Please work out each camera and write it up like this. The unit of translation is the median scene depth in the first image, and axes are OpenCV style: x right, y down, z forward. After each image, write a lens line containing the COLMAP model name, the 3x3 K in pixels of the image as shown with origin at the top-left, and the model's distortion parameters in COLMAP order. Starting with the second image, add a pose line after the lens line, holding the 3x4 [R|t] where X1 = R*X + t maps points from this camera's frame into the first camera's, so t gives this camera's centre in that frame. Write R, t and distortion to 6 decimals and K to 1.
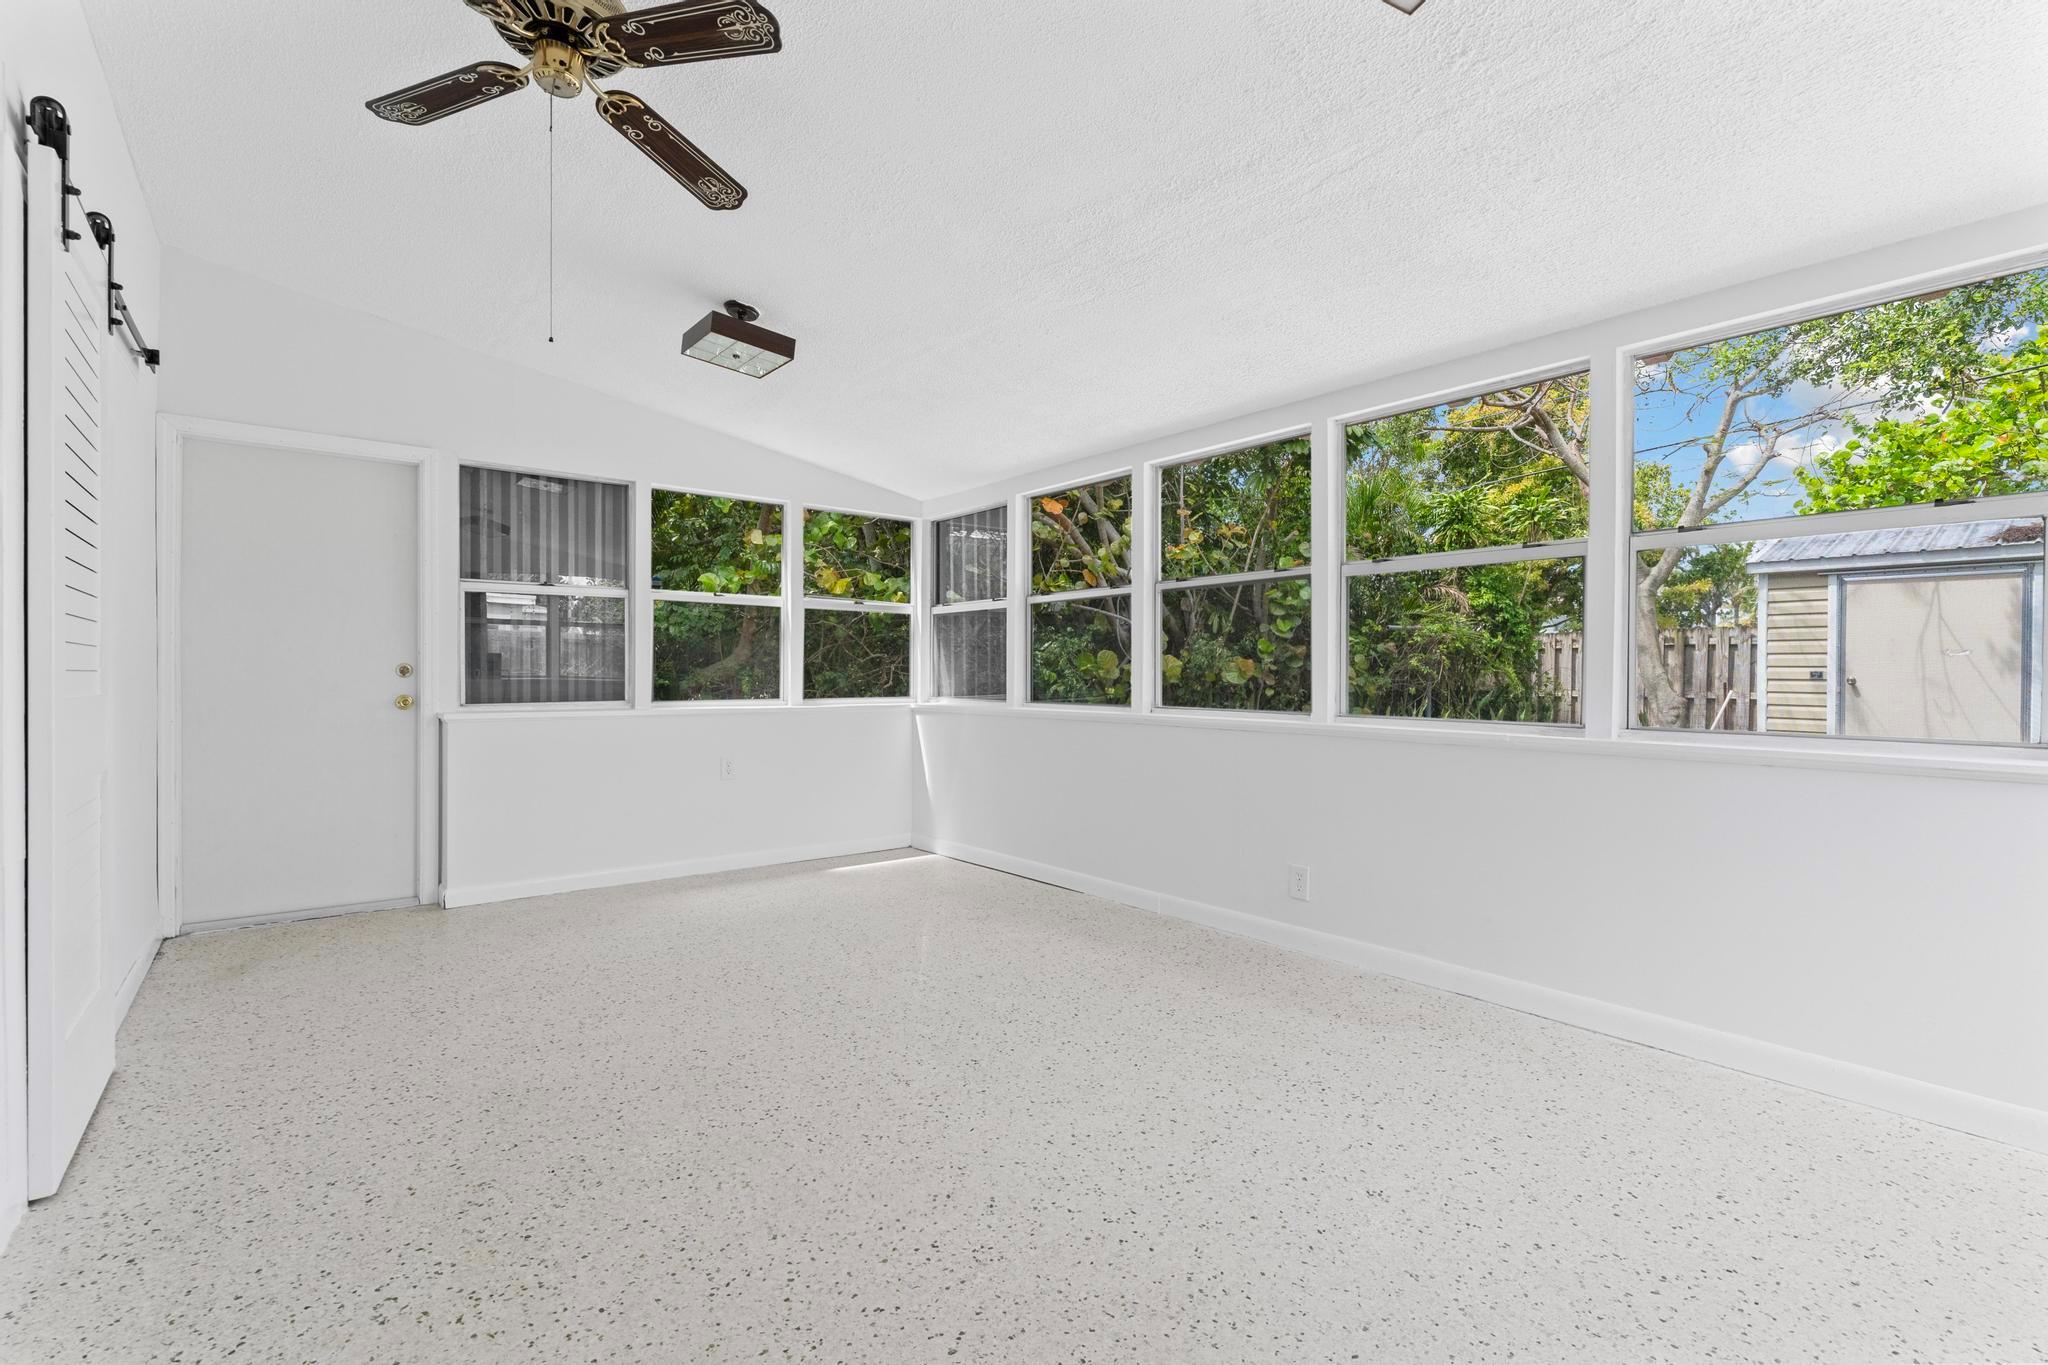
lens RADIAL K [[910.8, 0, 1024.0], [0, 910.8, 682.5], [0, 0, 1]] dist [-0.000234, 0.000178]
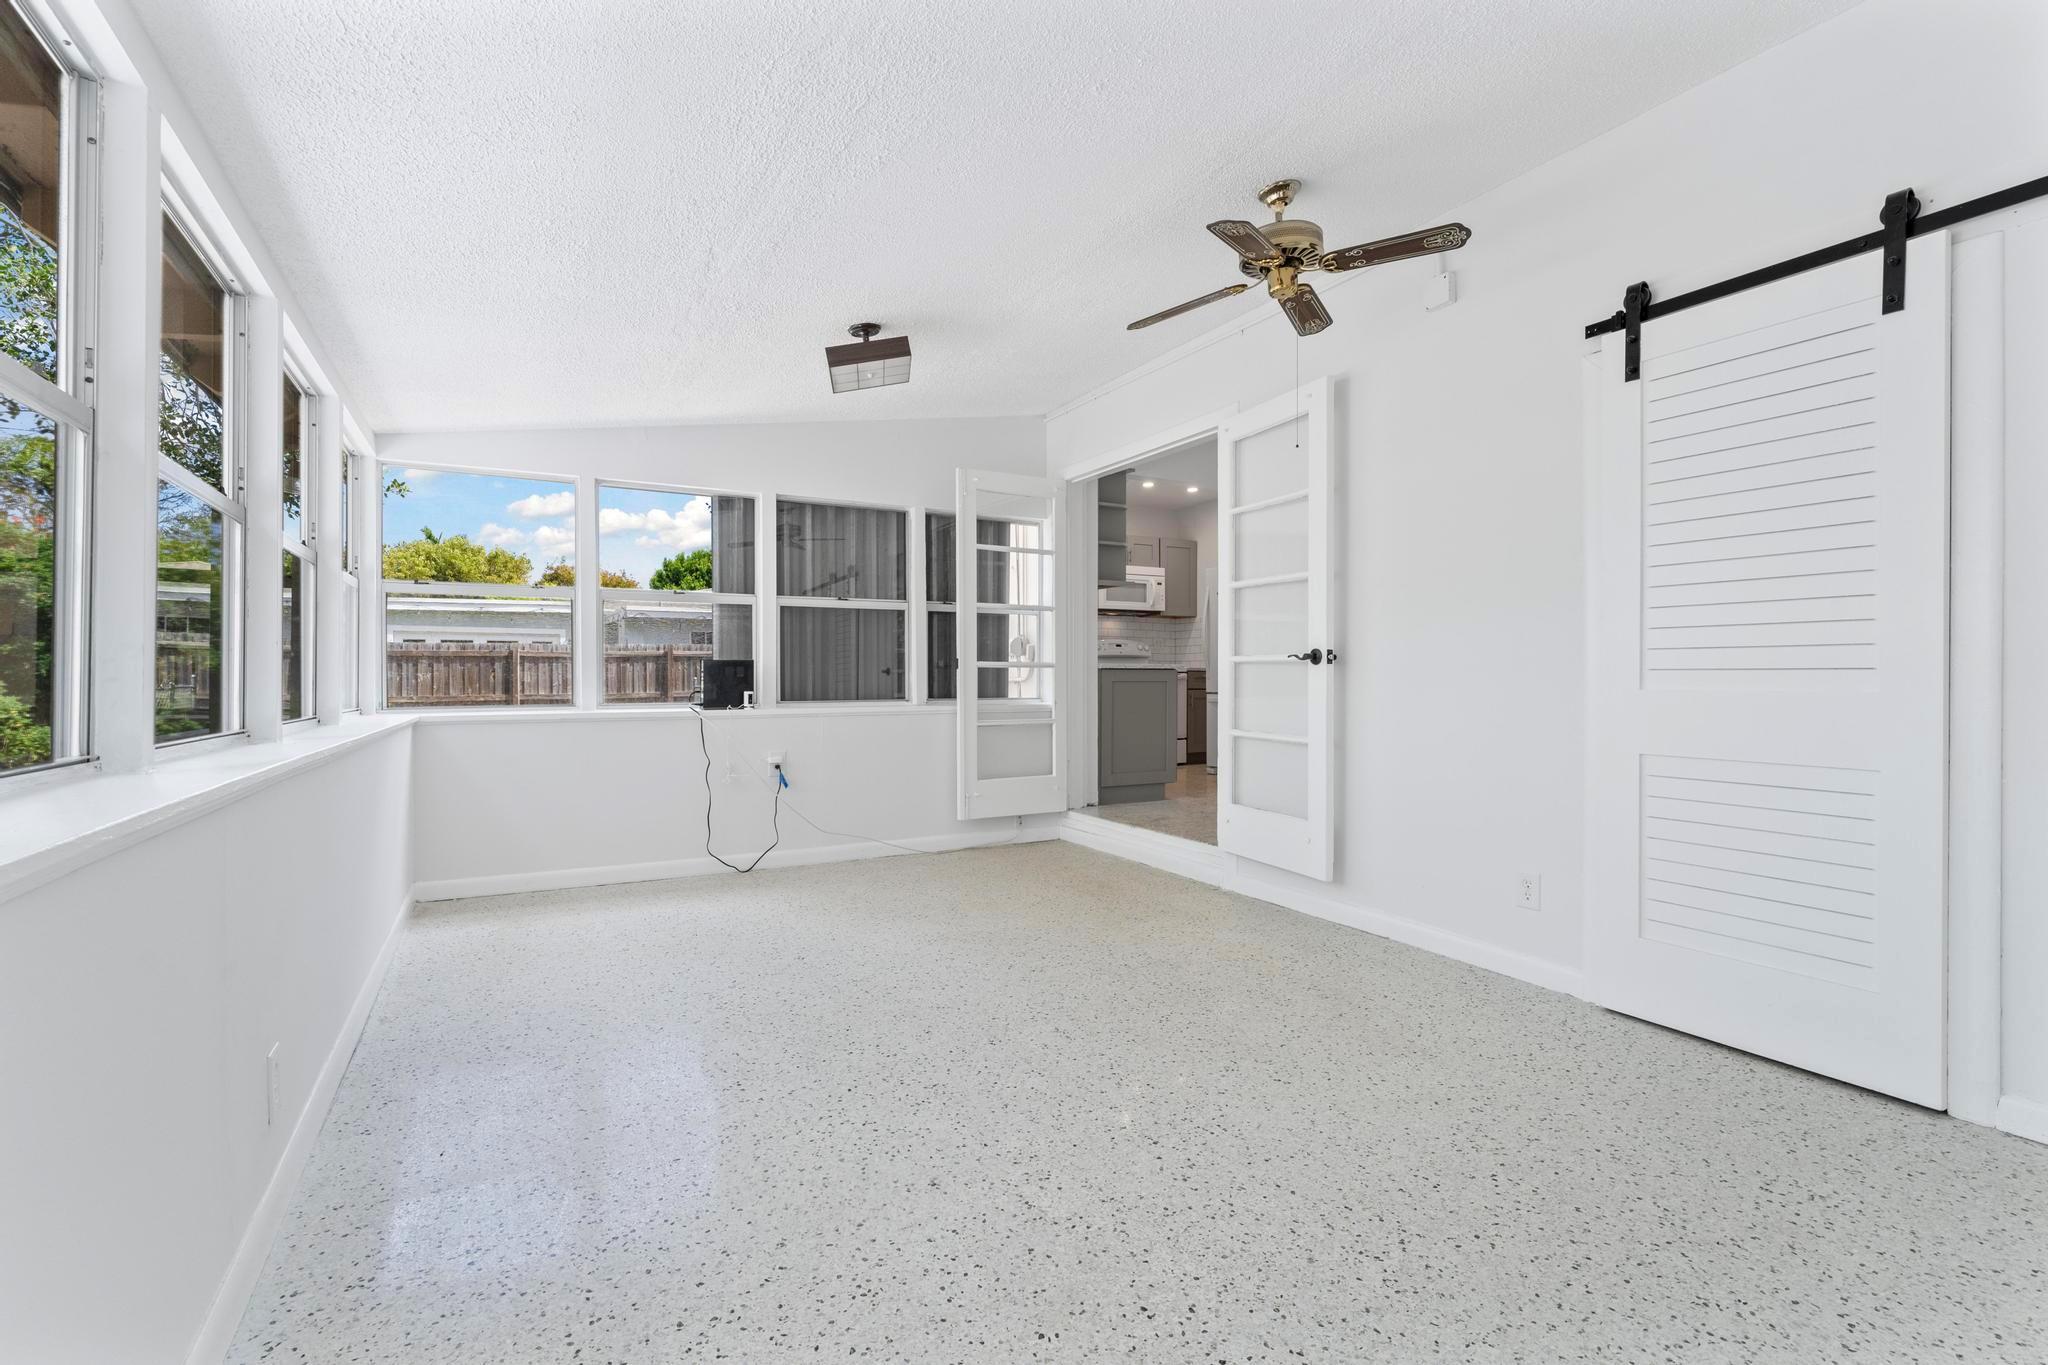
lens RADIAL K [[912.4, 0, 1019.5], [0, 912.4, 681.7], [0, 0, 1]] dist [0.001118, 0.000669]
pose [[-0.985736, -0.003593, 0.168261, -0.223080], [-0.001186, 0.999896, 0.014402, -0.009339], [-0.168295, 0.013997, -0.985637, 1.741832]]
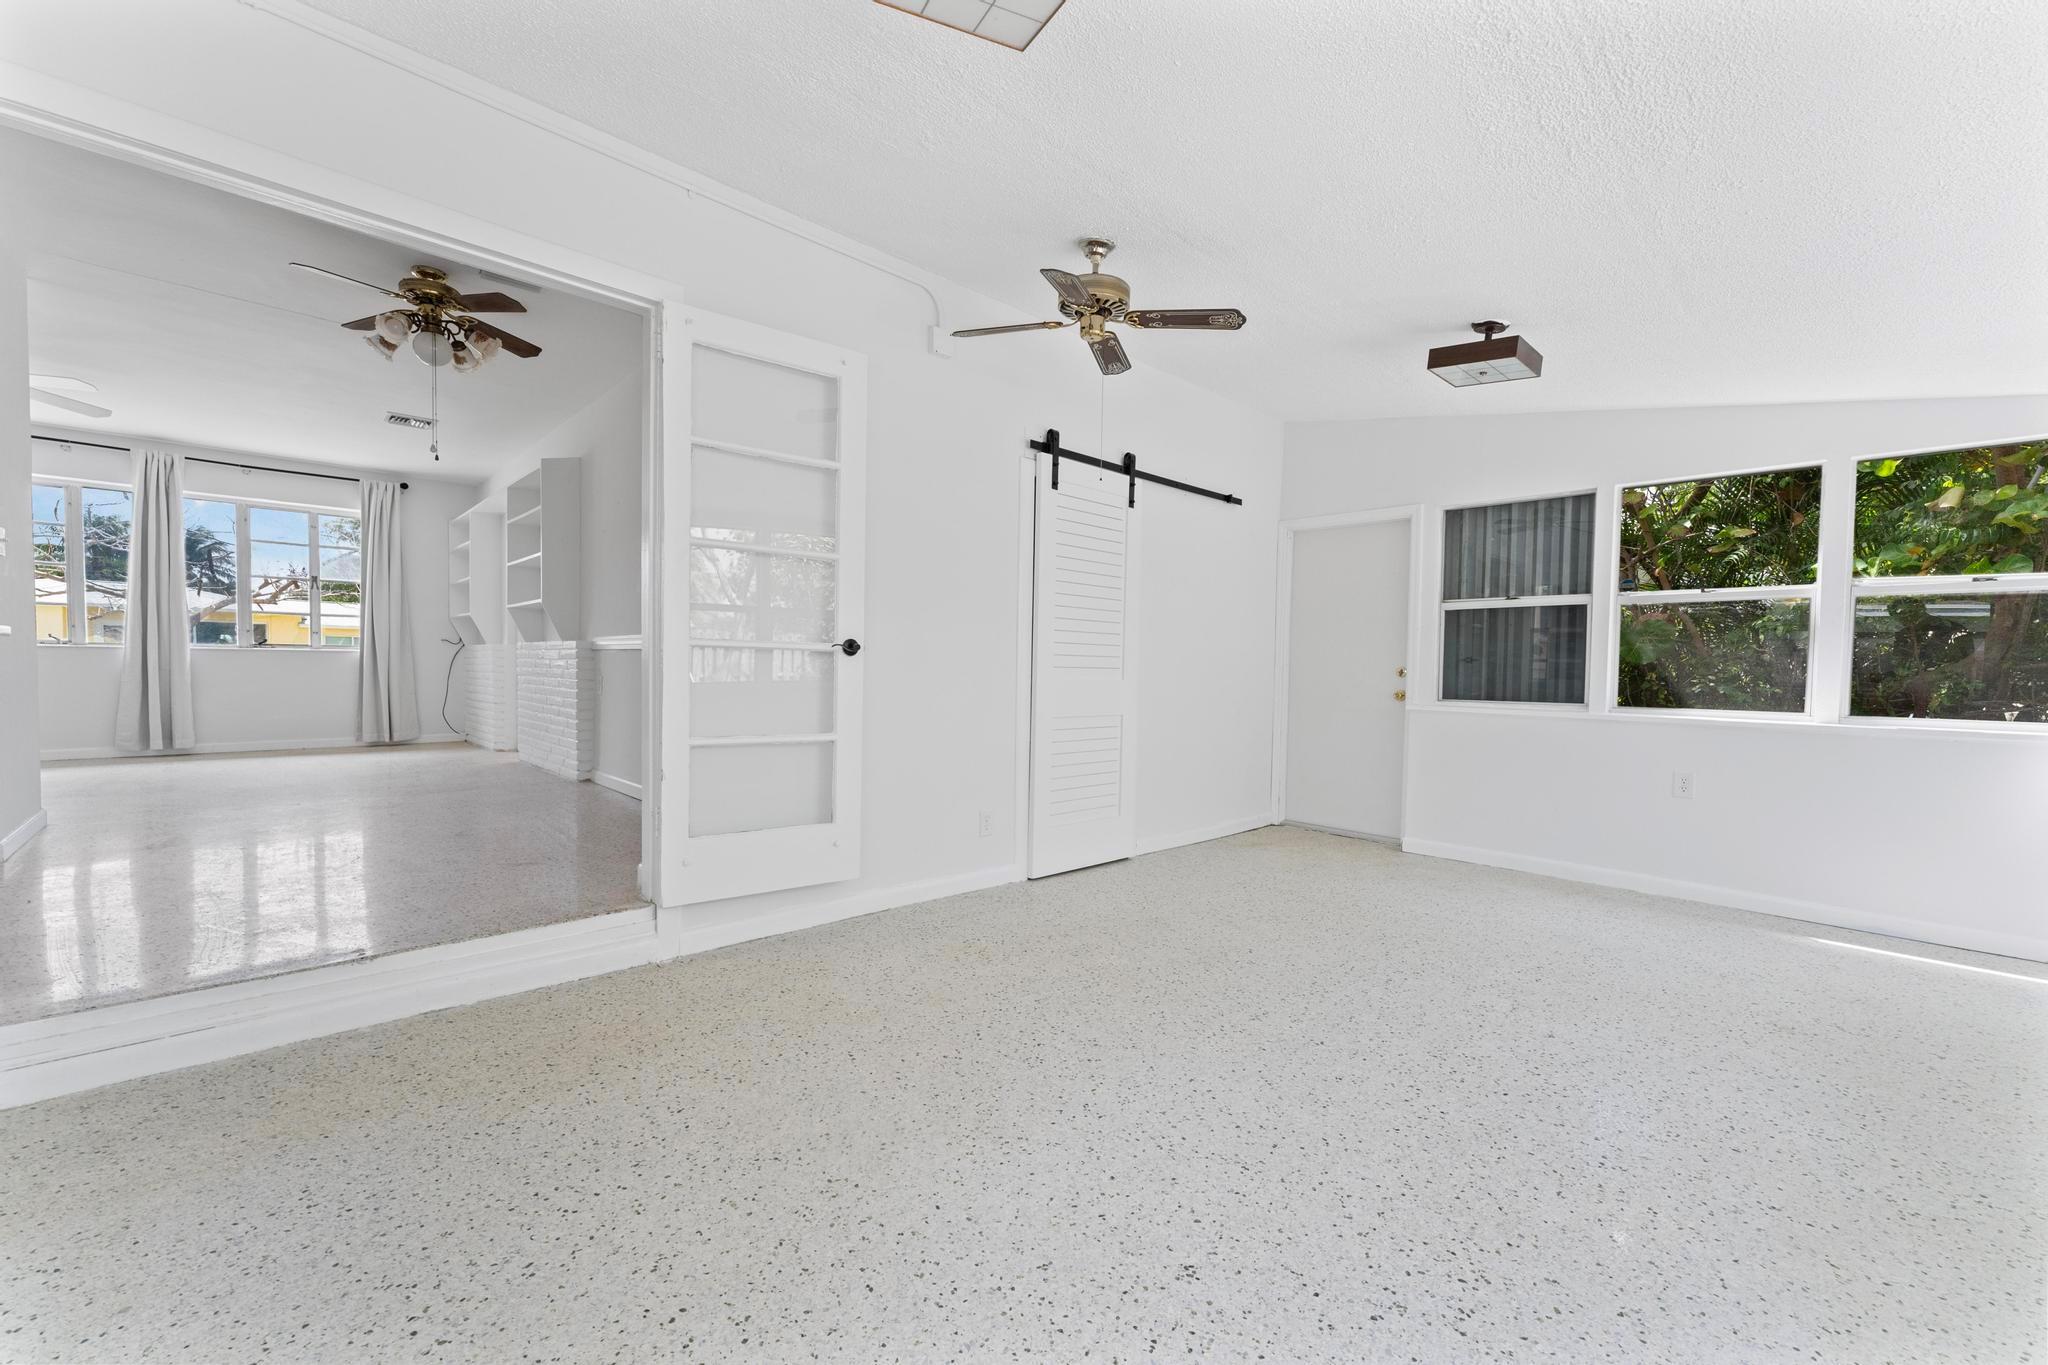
lens RADIAL K [[822.9, 0, 1024.0], [0, 822.9, 682.5], [0, 0, 1]] dist [-0.000118, 0.000109]
pose [[0.091823, 0.018438, -0.995605, 0.730319], [-0.028239, 0.999475, 0.015906, -0.001434], [0.995375, 0.026654, 0.092296, 0.487866]]
